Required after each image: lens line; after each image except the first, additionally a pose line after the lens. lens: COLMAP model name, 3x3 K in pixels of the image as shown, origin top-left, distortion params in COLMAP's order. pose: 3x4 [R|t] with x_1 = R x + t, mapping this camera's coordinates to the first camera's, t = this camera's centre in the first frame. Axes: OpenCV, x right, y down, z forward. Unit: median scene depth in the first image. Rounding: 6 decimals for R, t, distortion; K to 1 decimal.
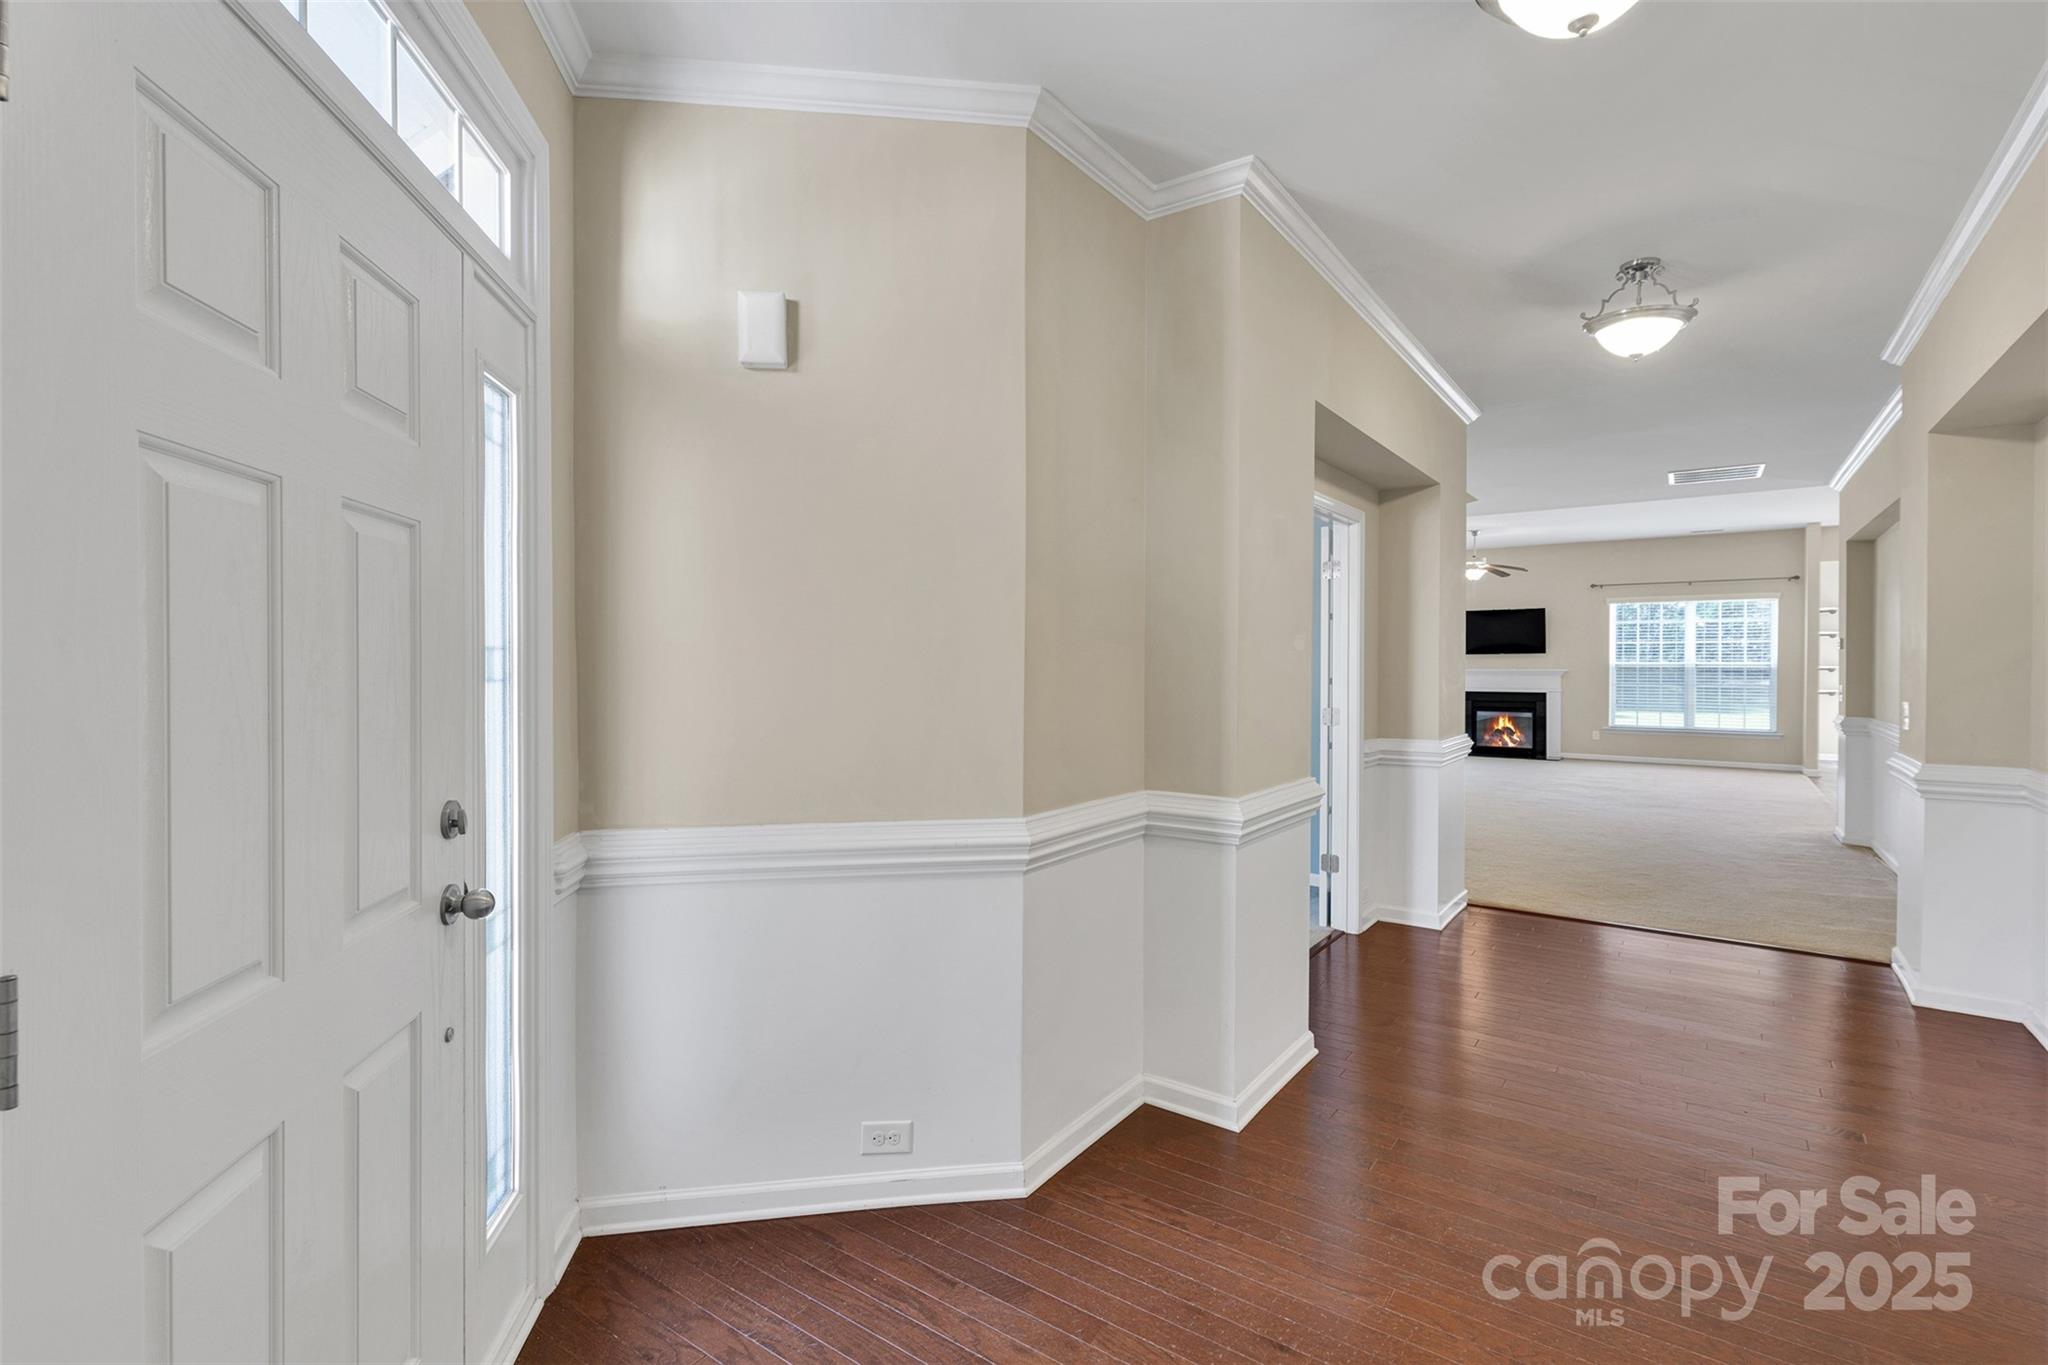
lens RADIAL K [[950.5, 0, 1015.2], [0, 950.5, 668.9], [0, 0, 1]] dist [0.007350, -0.003173]
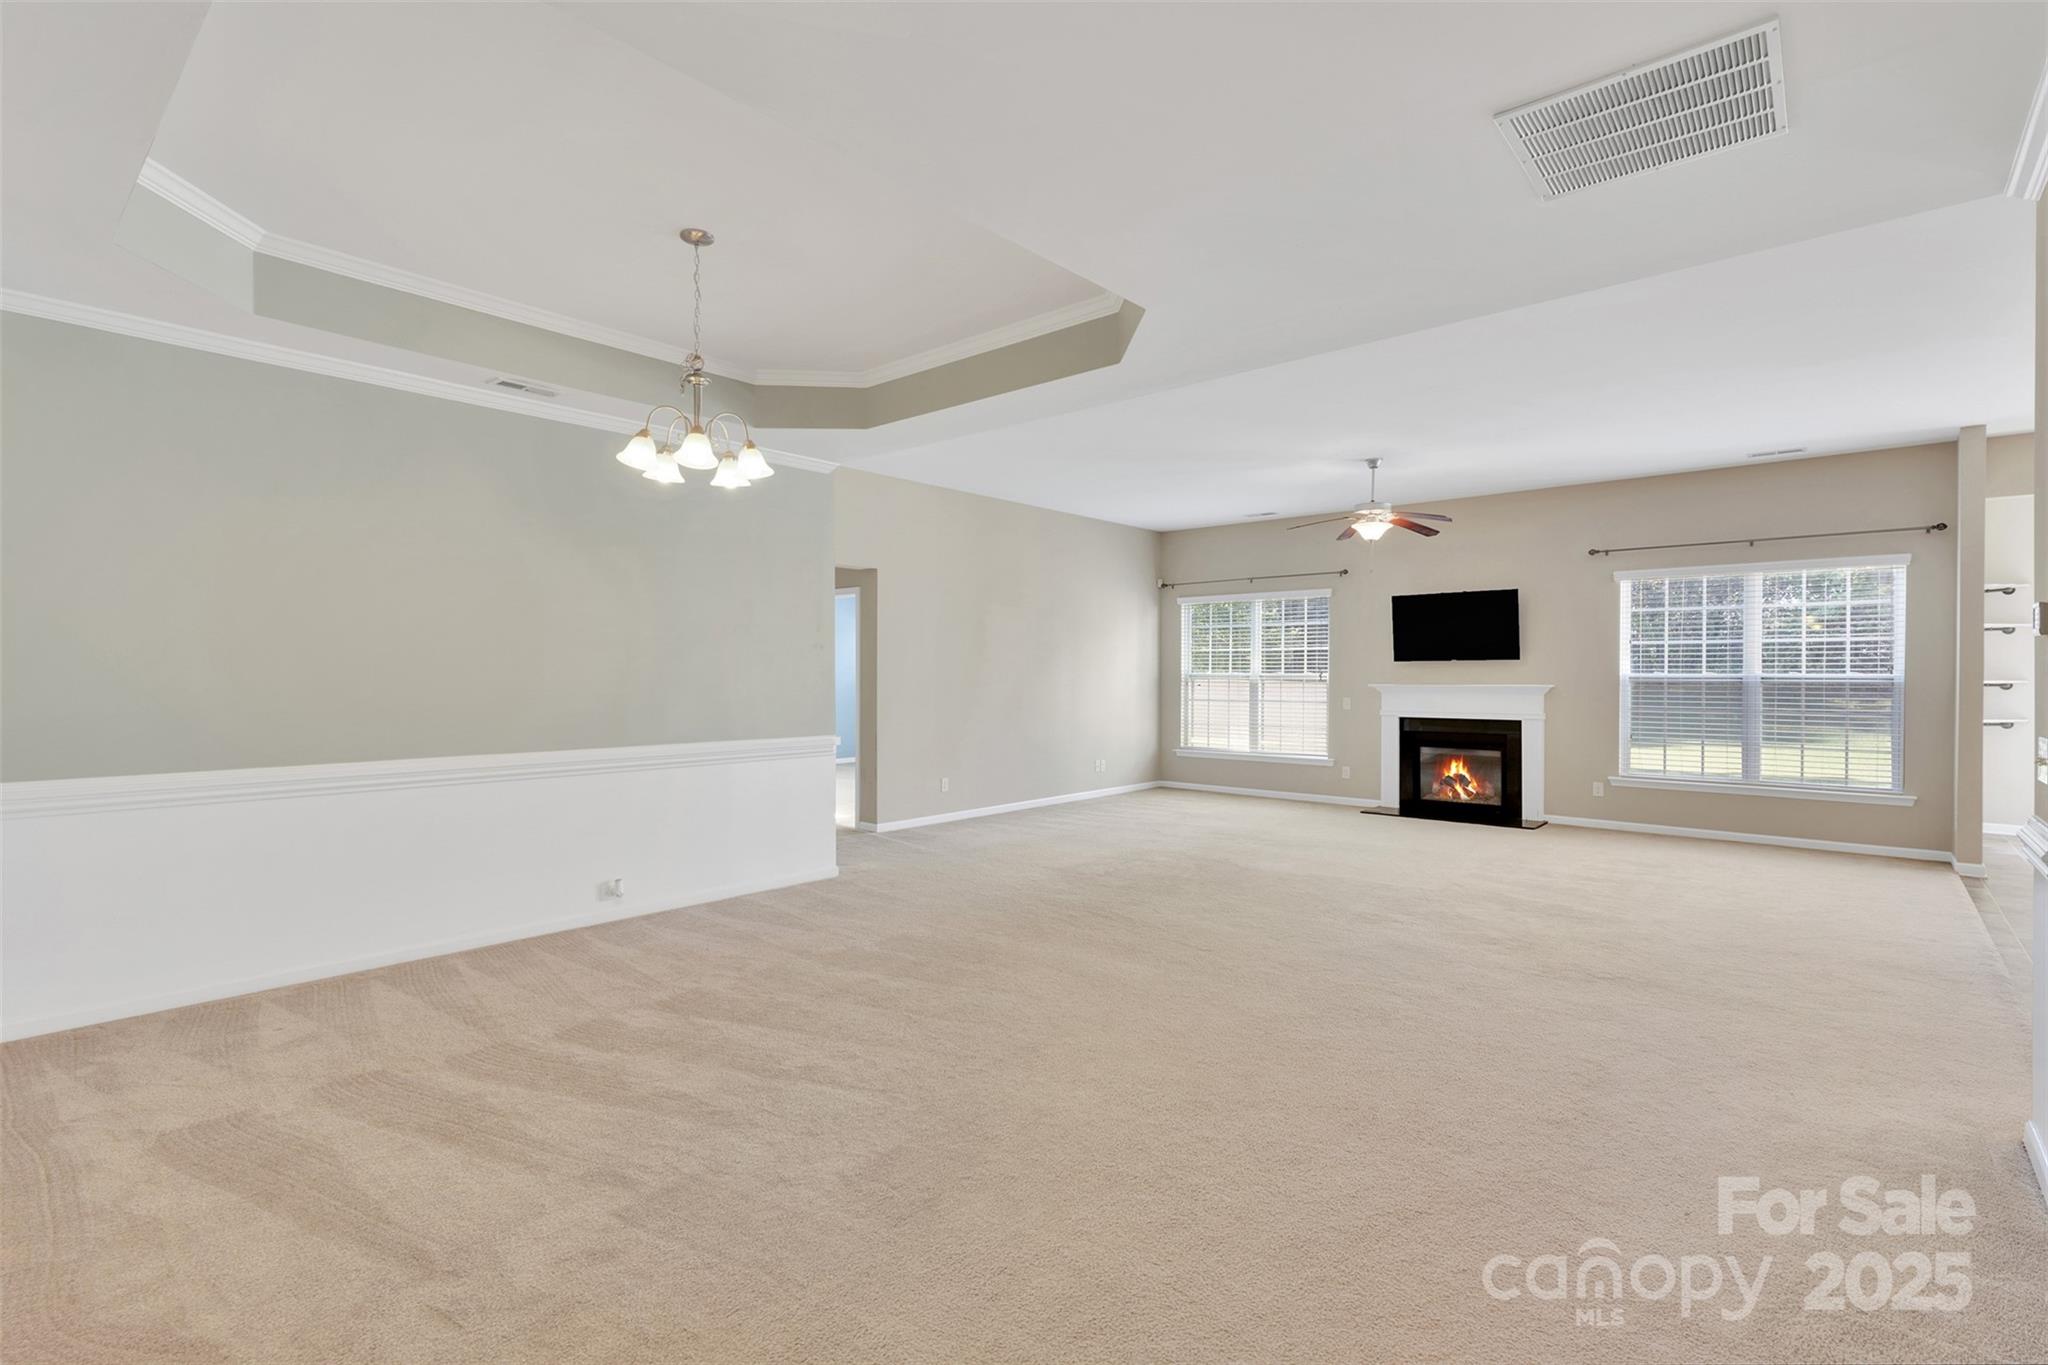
lens RADIAL K [[950.5, 0, 1012.8], [0, 950.5, 678.9], [0, 0, 1]] dist [0.007350, -0.003173]
pose [[0.995615, 0.001072, -0.093537, 0.285758], [-0.001107, 0.999999, -0.000321, -0.002928], [0.093536, 0.000423, 0.995616, 0.339017]]
